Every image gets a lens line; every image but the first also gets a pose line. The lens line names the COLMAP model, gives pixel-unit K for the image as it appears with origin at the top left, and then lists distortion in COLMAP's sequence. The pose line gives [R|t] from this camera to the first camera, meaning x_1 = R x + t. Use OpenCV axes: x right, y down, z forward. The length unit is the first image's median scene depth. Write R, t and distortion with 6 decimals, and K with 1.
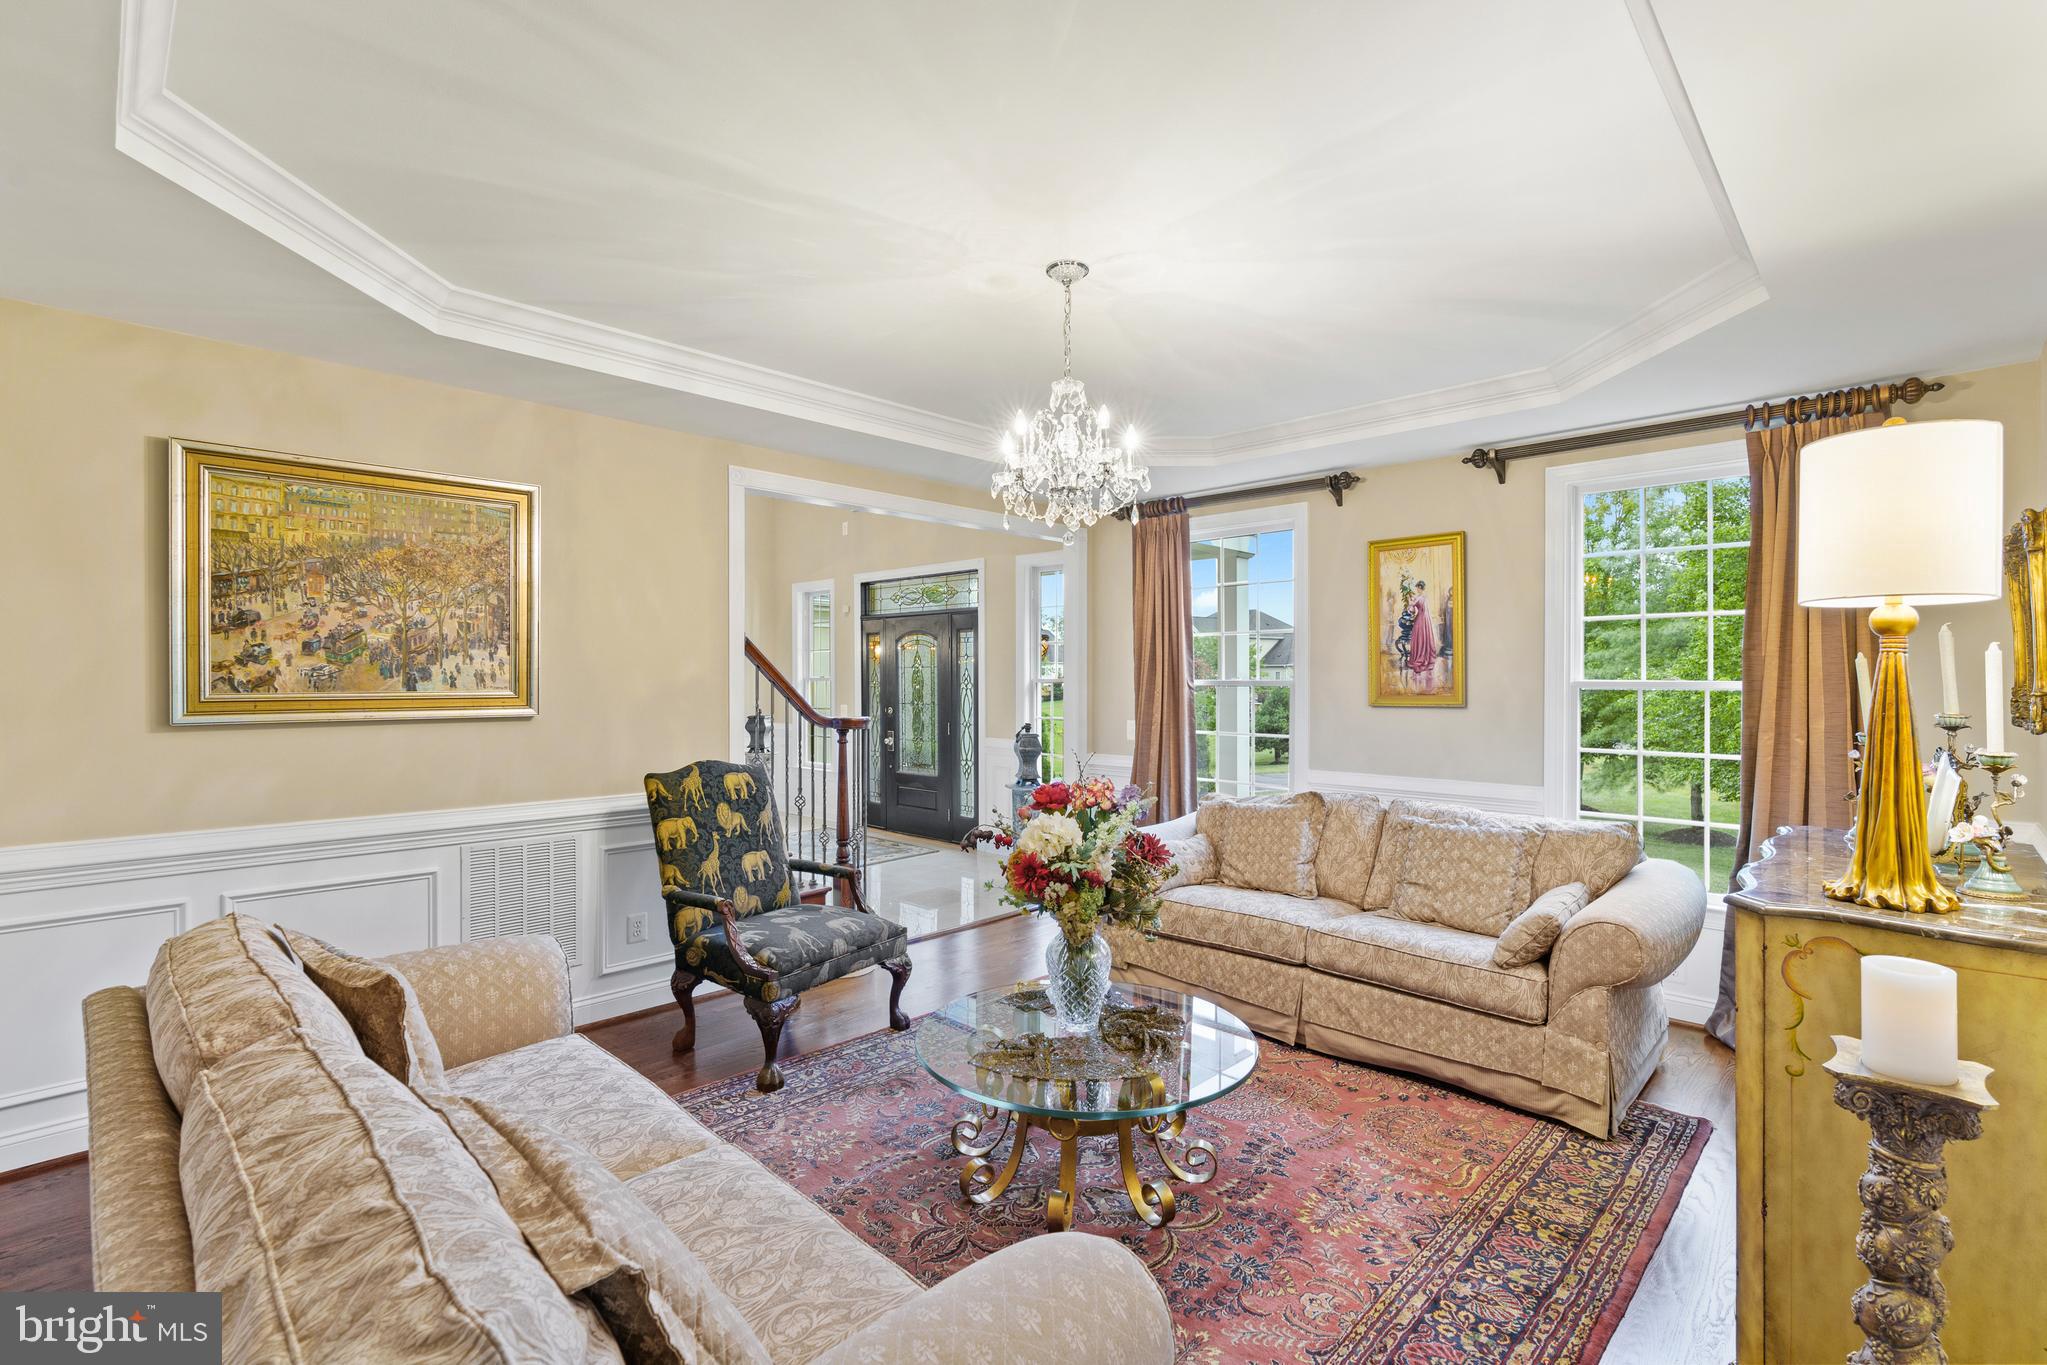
lens RADIAL K [[929.6, 0, 1006.3], [0, 929.6, 676.2], [0, 0, 1]] dist [0.000421, 0.001839]
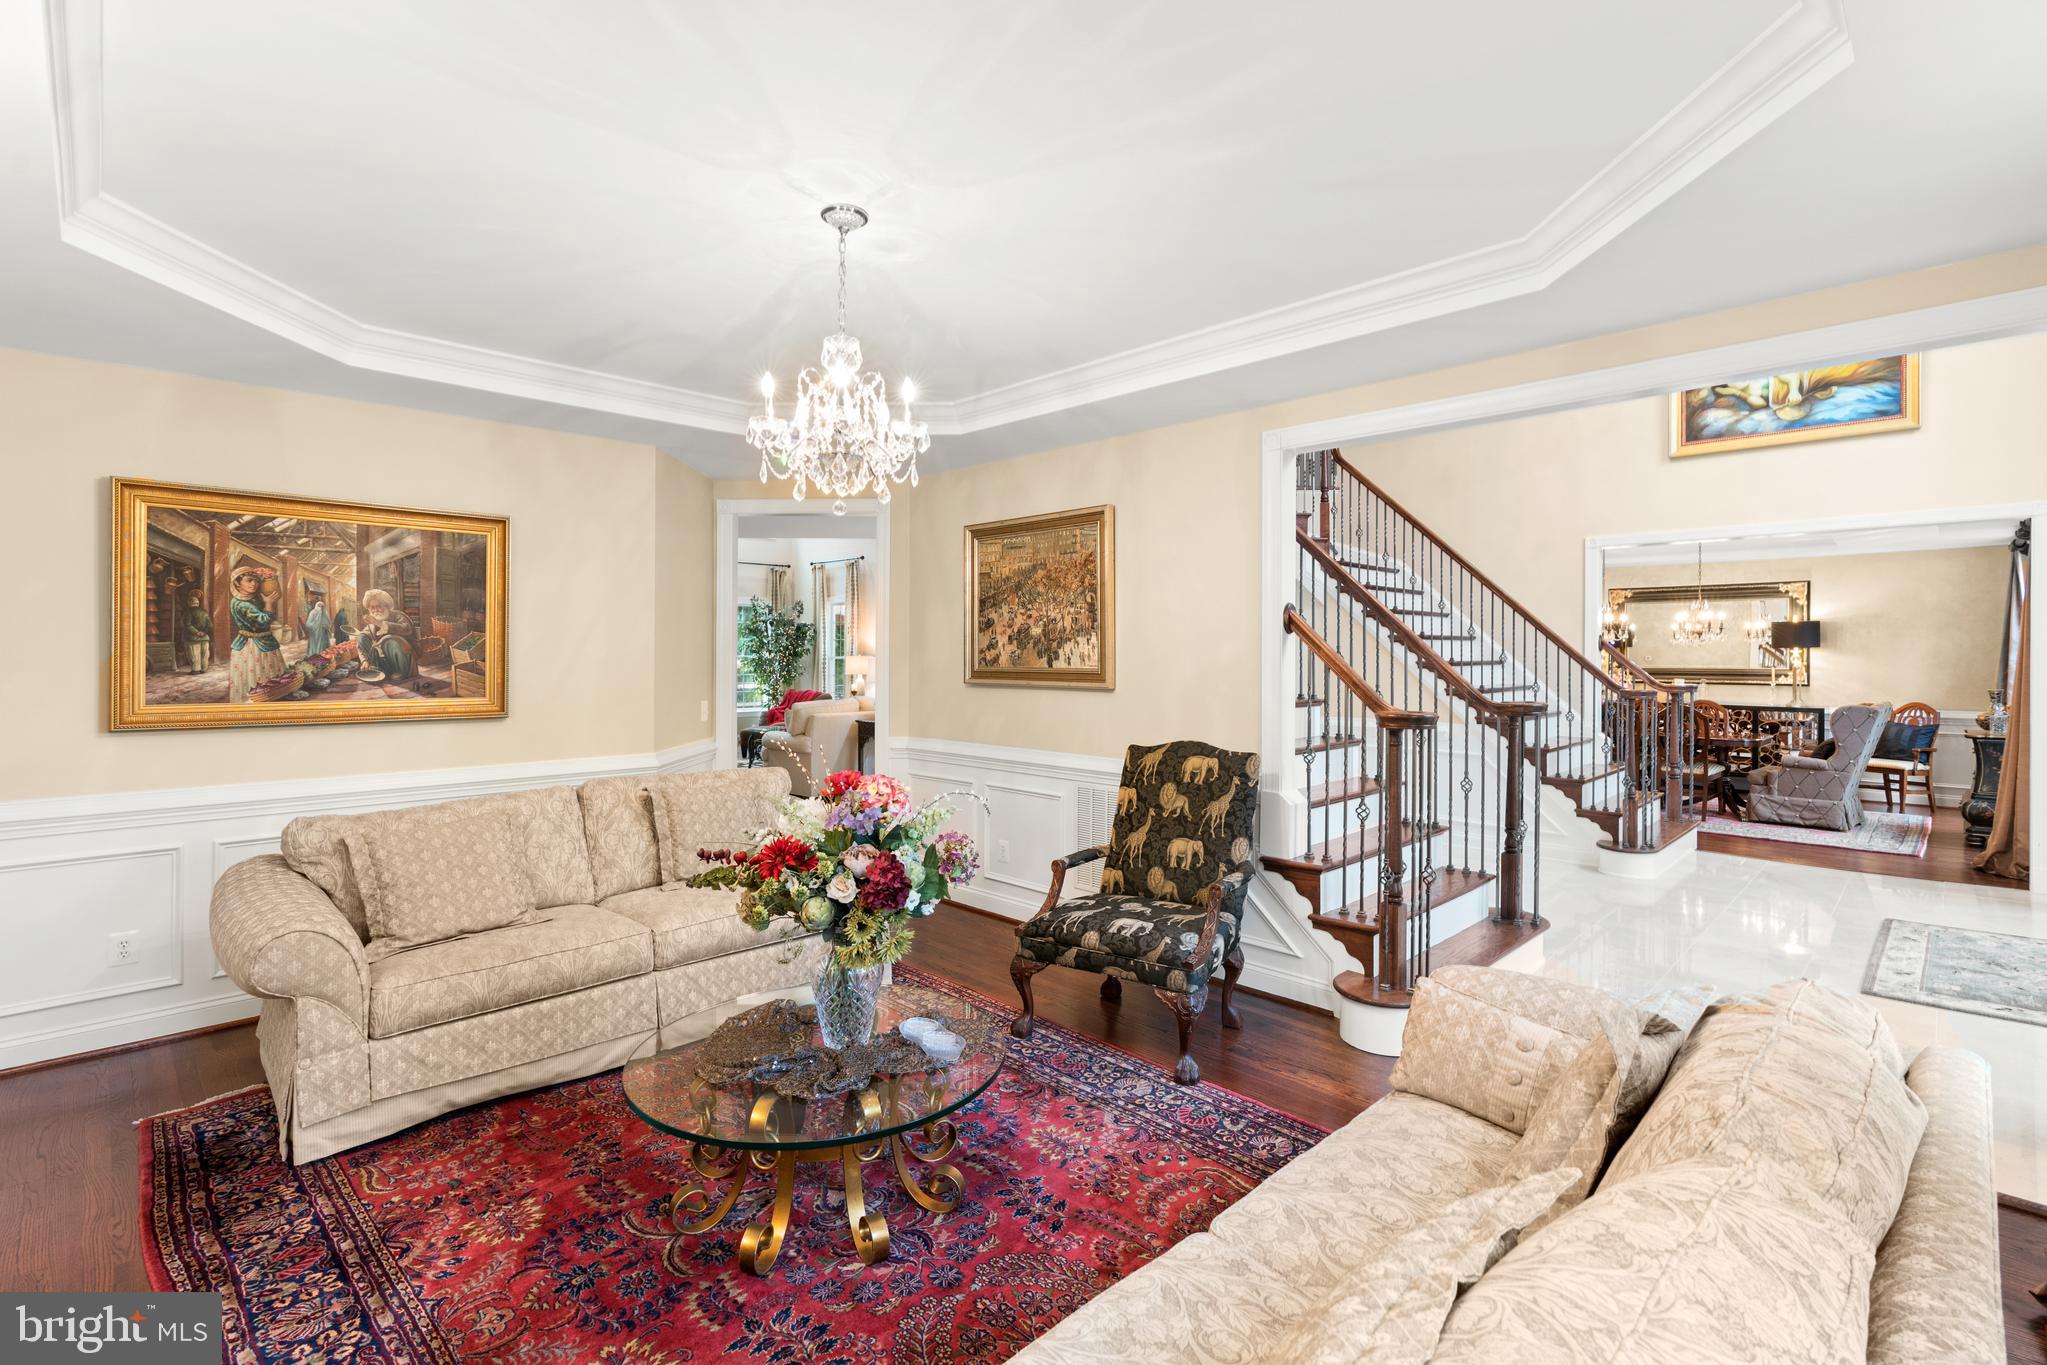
lens RADIAL K [[929.6, 0, 1023.2], [0, 929.6, 664.3], [0, 0, 1]] dist [0.000421, 0.001839]
pose [[-0.008174, 0.011713, -0.999898, 0.813885], [-0.001300, 0.999930, 0.011724, -0.005214], [0.999966, 0.001396, -0.008158, 0.977204]]
